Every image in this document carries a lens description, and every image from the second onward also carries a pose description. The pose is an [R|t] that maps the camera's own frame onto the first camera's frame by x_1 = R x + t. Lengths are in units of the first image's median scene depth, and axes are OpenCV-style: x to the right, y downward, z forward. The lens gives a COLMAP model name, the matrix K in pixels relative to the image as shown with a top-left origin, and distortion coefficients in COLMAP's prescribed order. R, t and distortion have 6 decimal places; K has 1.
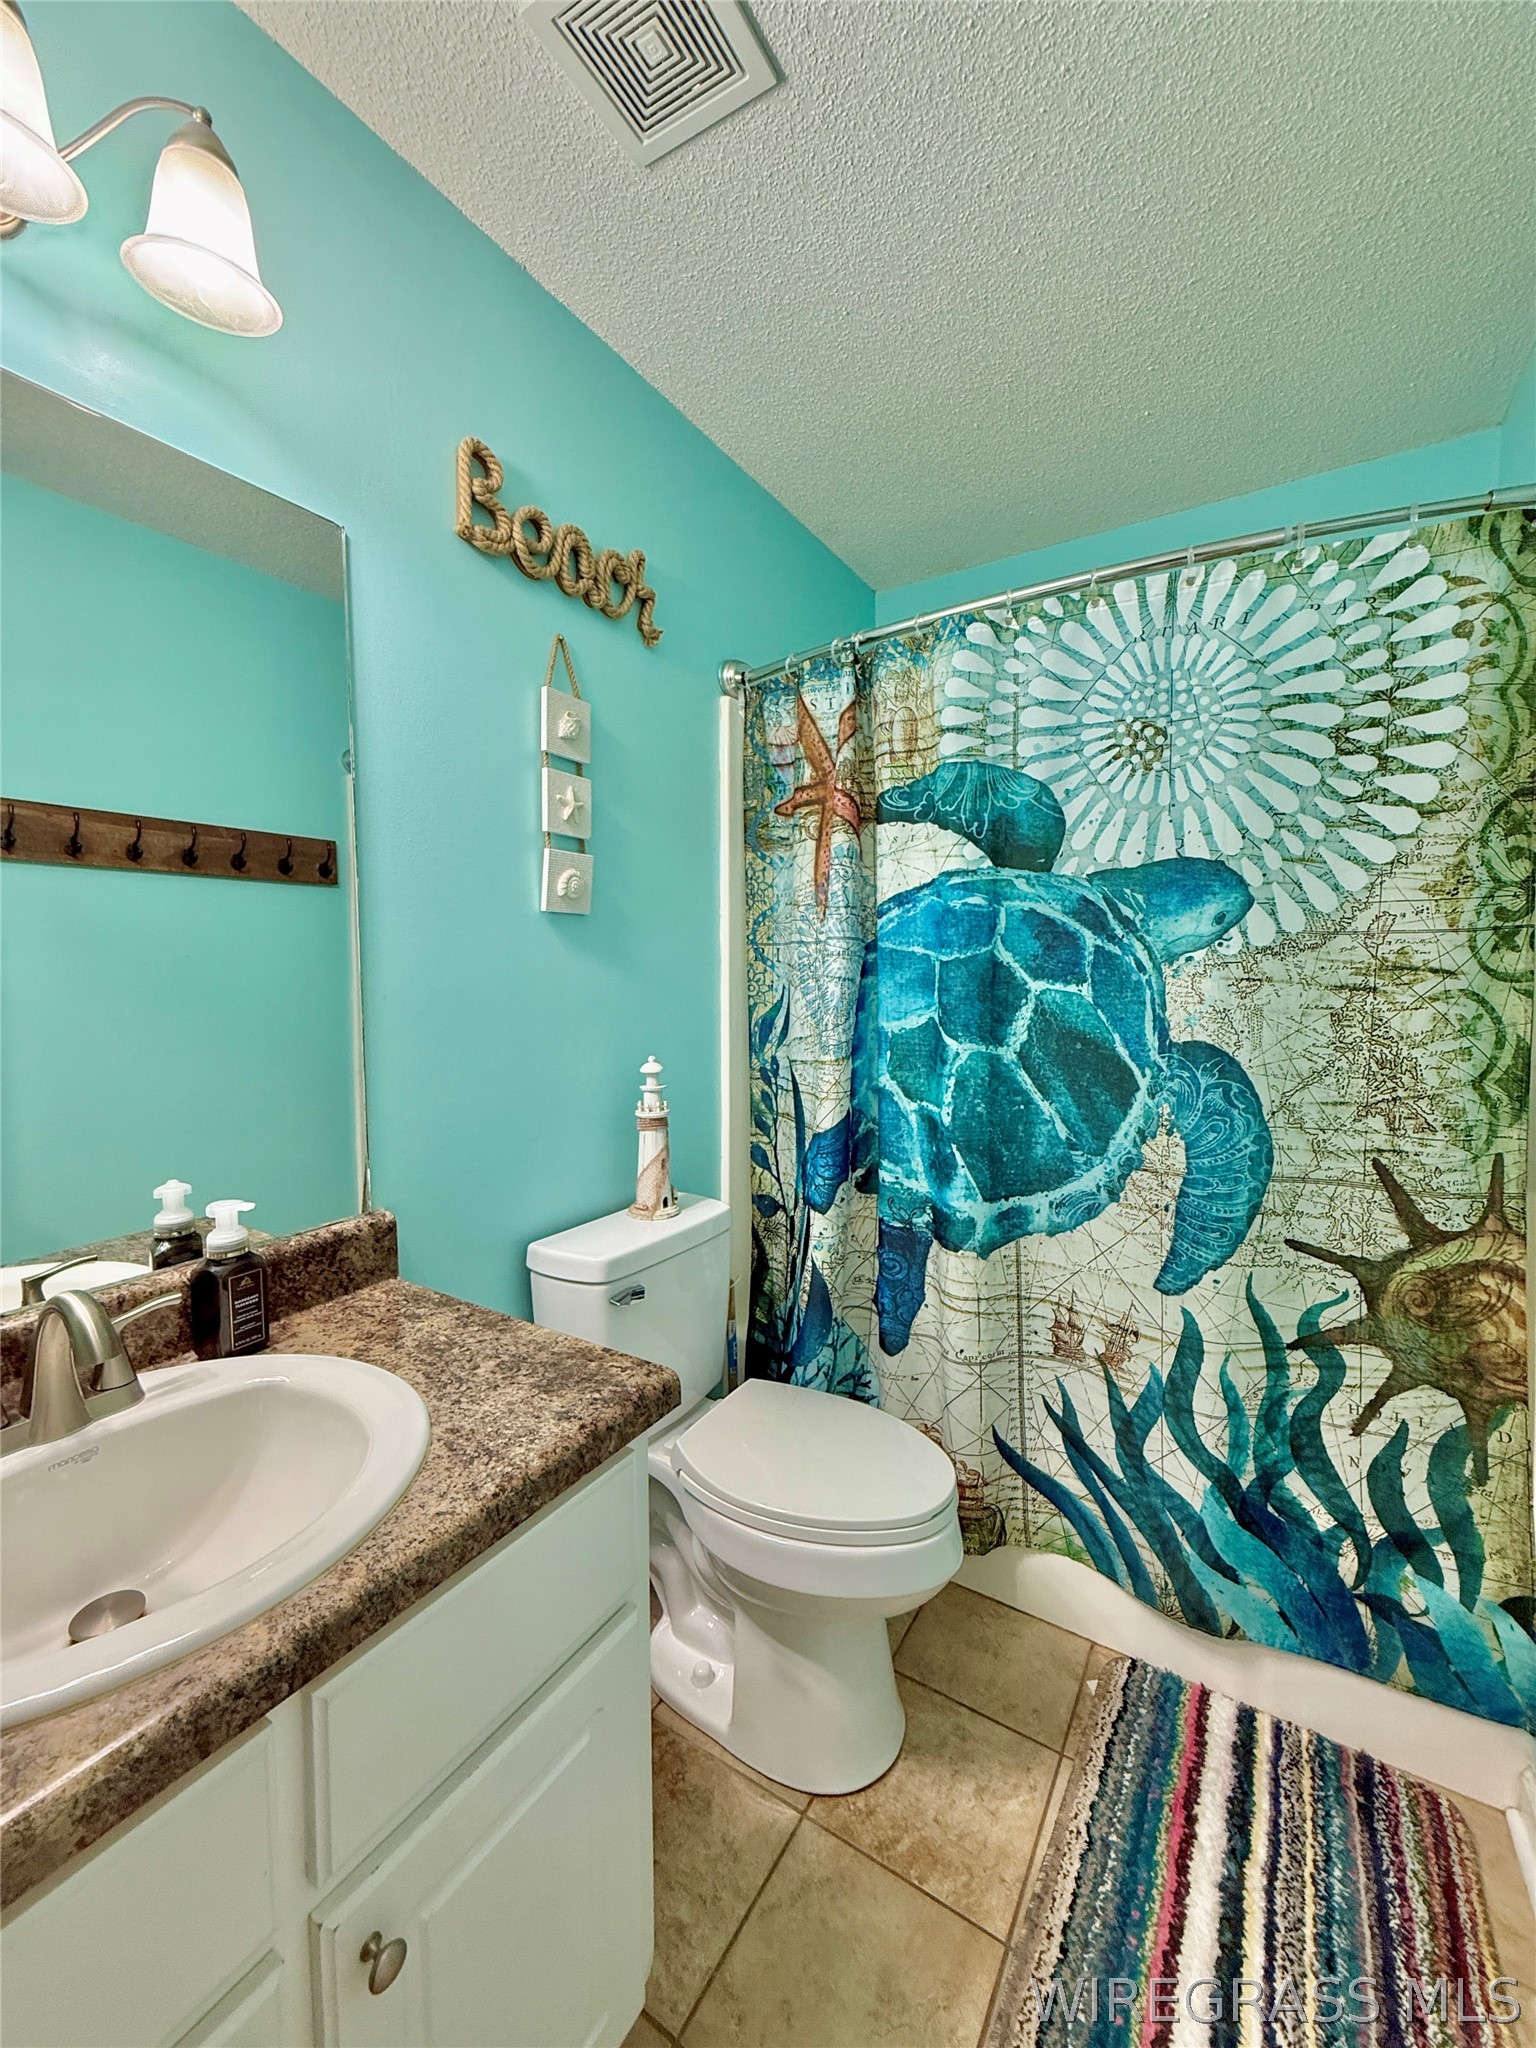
lens RADIAL K [[813.7, 0, 769.7], [0, 813.7, 1017.2], [0, 0, 1]] dist [0.002549, 0.000036]
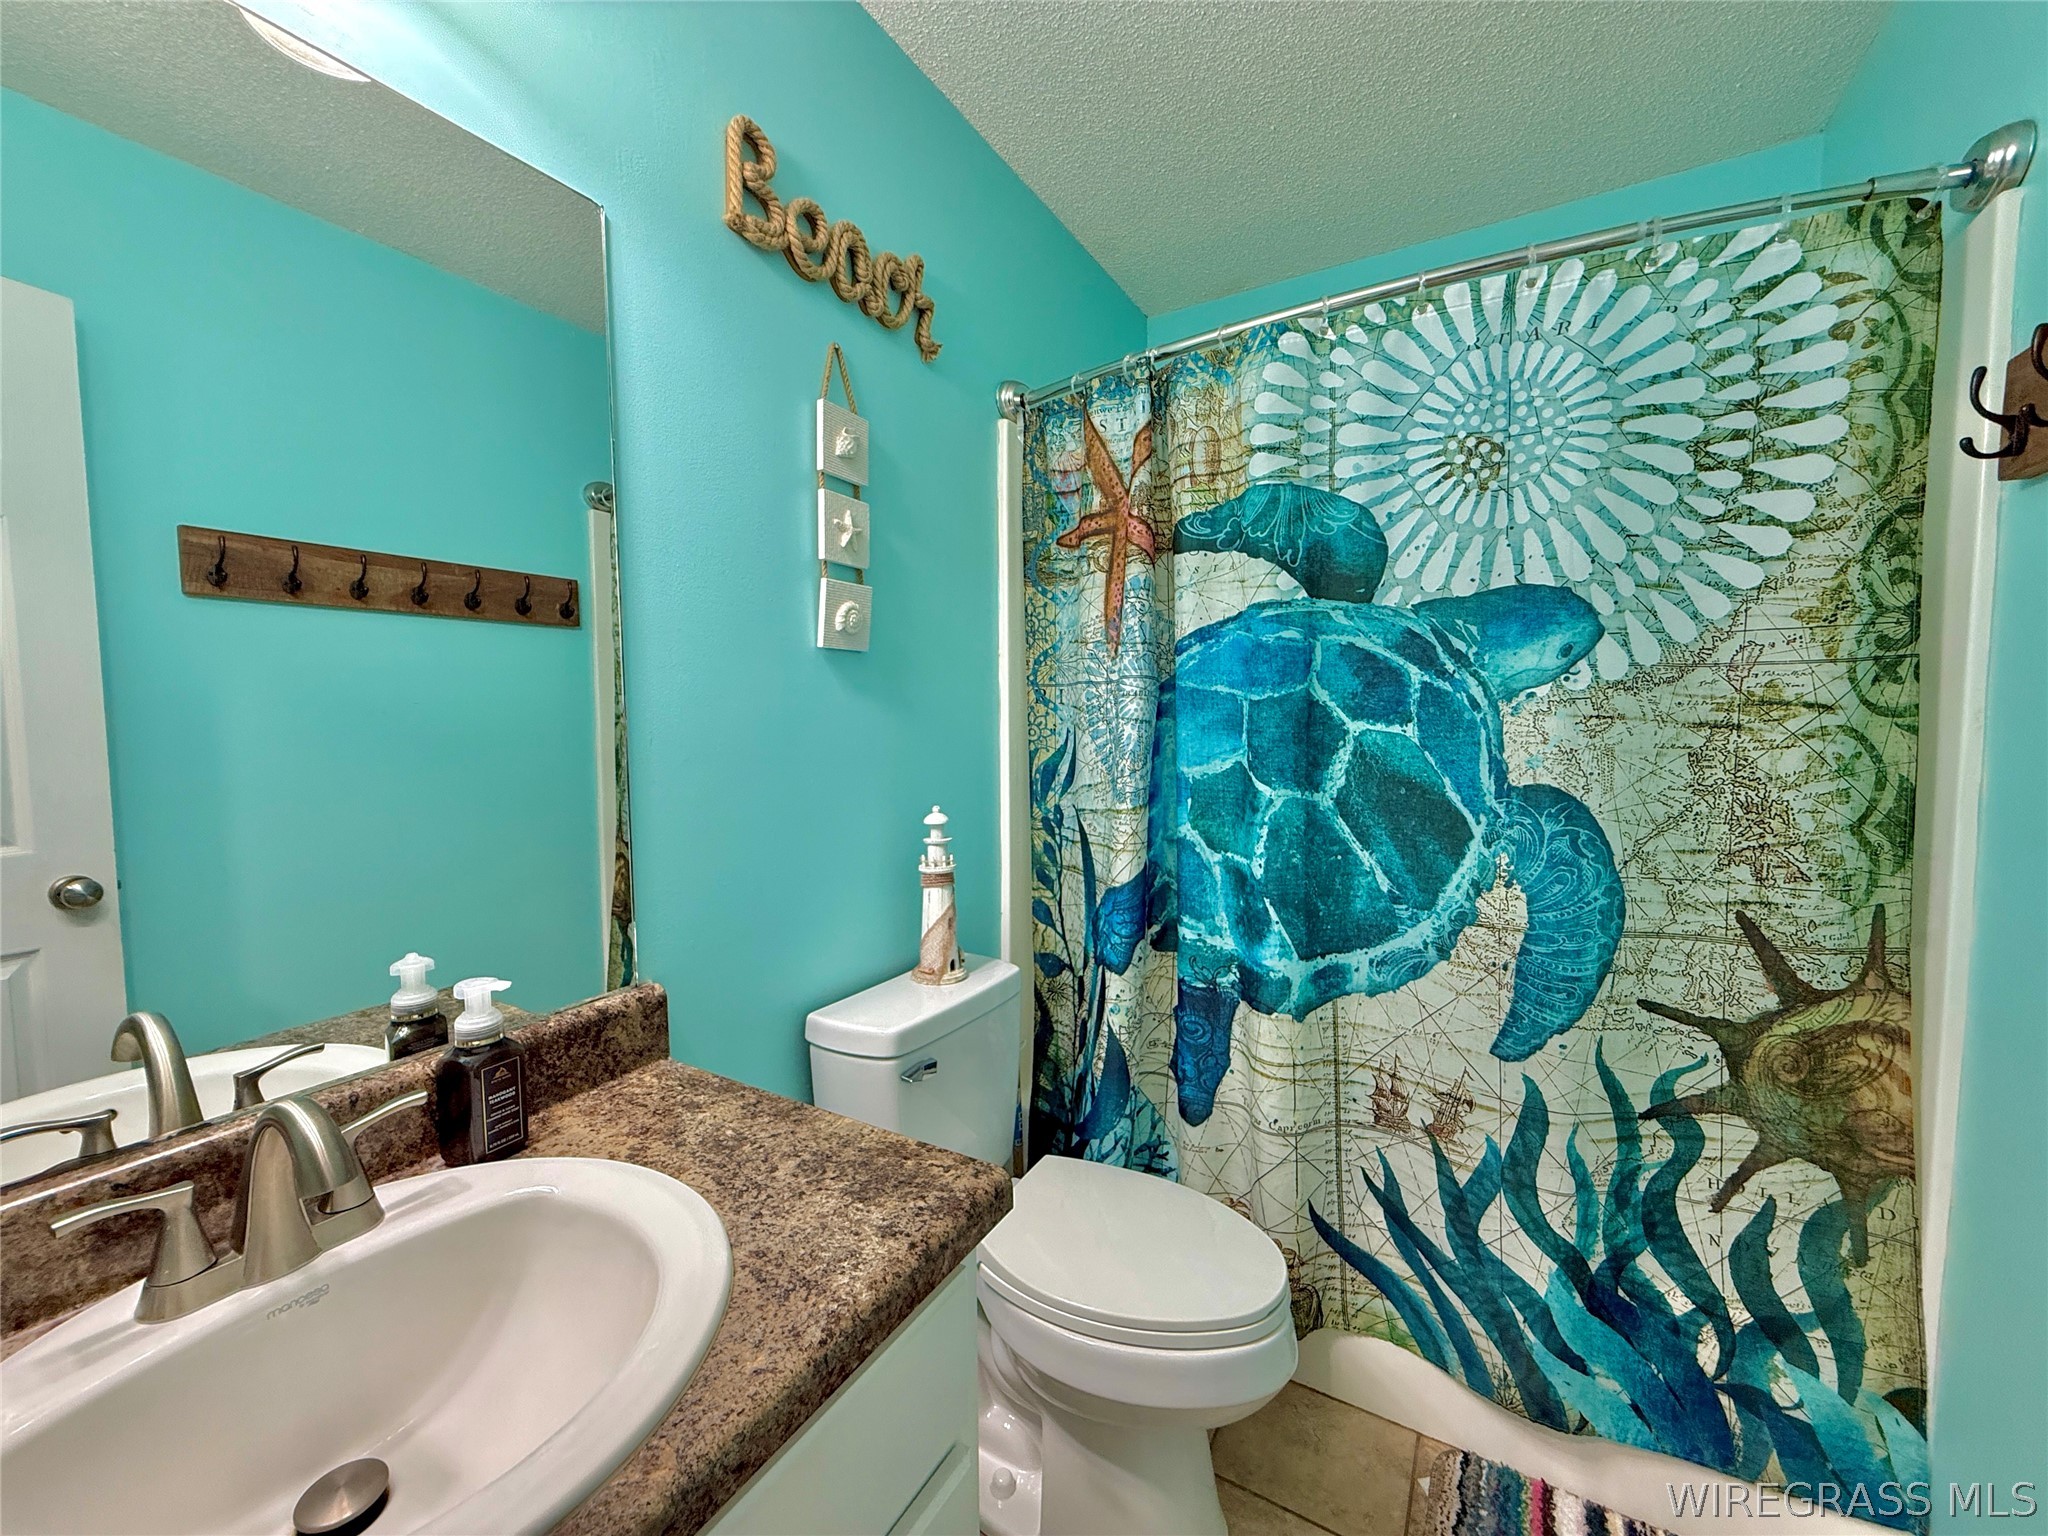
lens RADIAL K [[813.7, 0, 1020.5], [0, 813.7, 766.9], [0, 0, 1]] dist [0.002549, 0.000036]
pose [[0.999769, -0.007485, 0.020162, -0.077533], [0.007471, 0.999972, 0.000803, 0.004043], [-0.020167, -0.000652, 0.999796, 0.091483]]
